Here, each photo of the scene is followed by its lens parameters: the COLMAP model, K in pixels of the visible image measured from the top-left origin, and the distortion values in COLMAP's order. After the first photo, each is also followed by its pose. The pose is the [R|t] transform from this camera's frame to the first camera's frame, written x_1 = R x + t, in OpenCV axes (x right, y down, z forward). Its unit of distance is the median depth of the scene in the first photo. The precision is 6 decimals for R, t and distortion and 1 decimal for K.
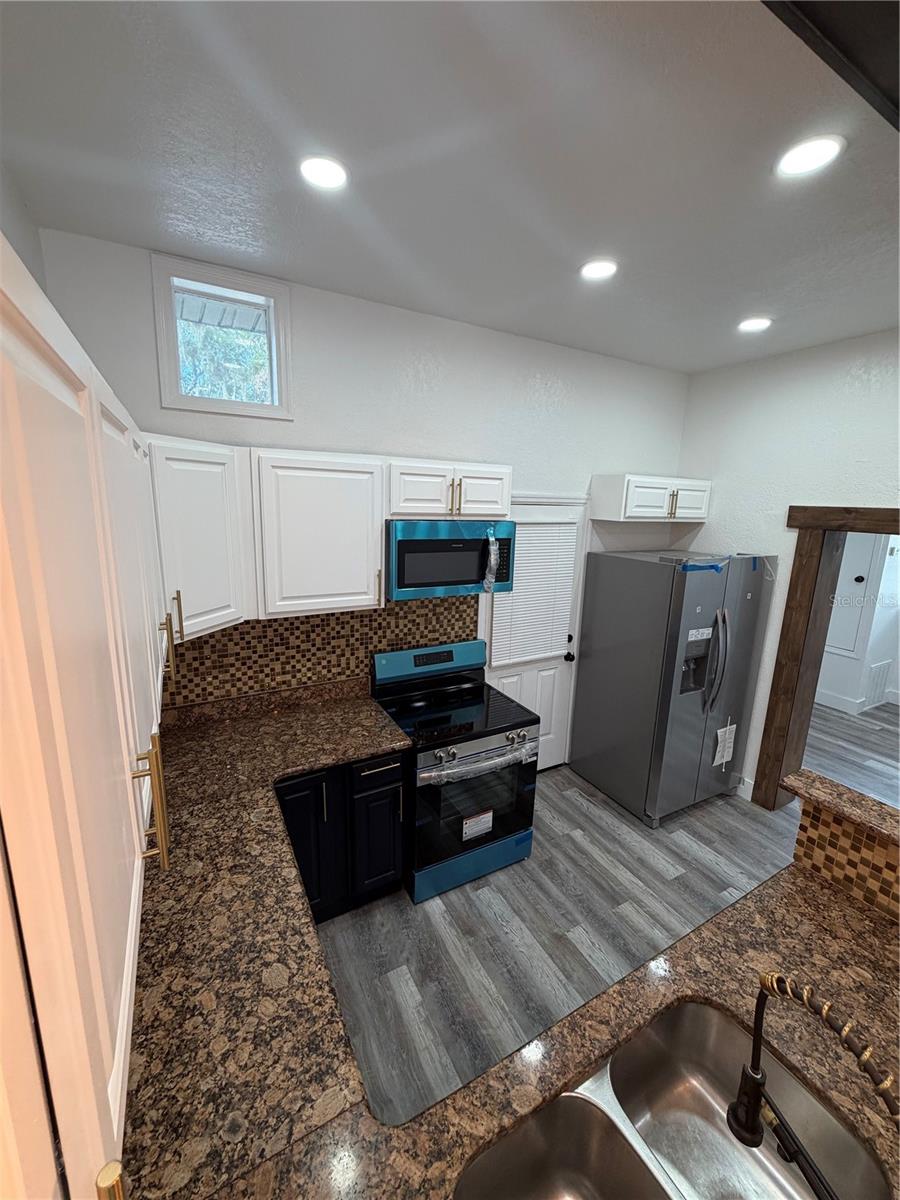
lens RADIAL K [[477.9, 0, 448.0], [0, 477.9, 595.3], [0, 0, 1]] dist [-0.001954, -0.000030]
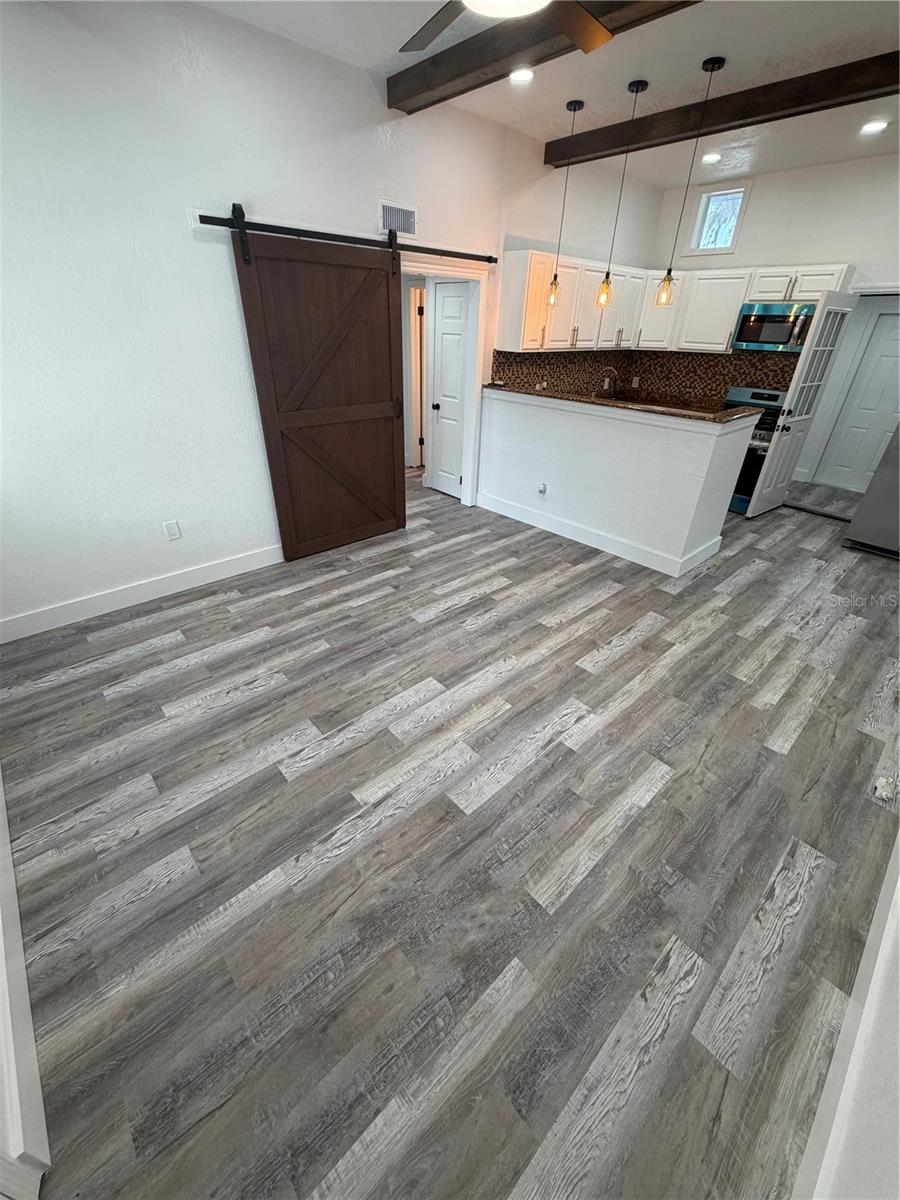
lens RADIAL K [[477.9, 0, 447.3], [0, 477.9, 597.2], [0, 0, 1]] dist [-0.001954, -0.000030]
pose [[0.236012, 0.465795, -0.852838, 1.658082], [-0.213603, 0.881033, 0.422083, 0.312405], [0.947983, 0.082553, 0.307430, -0.637868]]
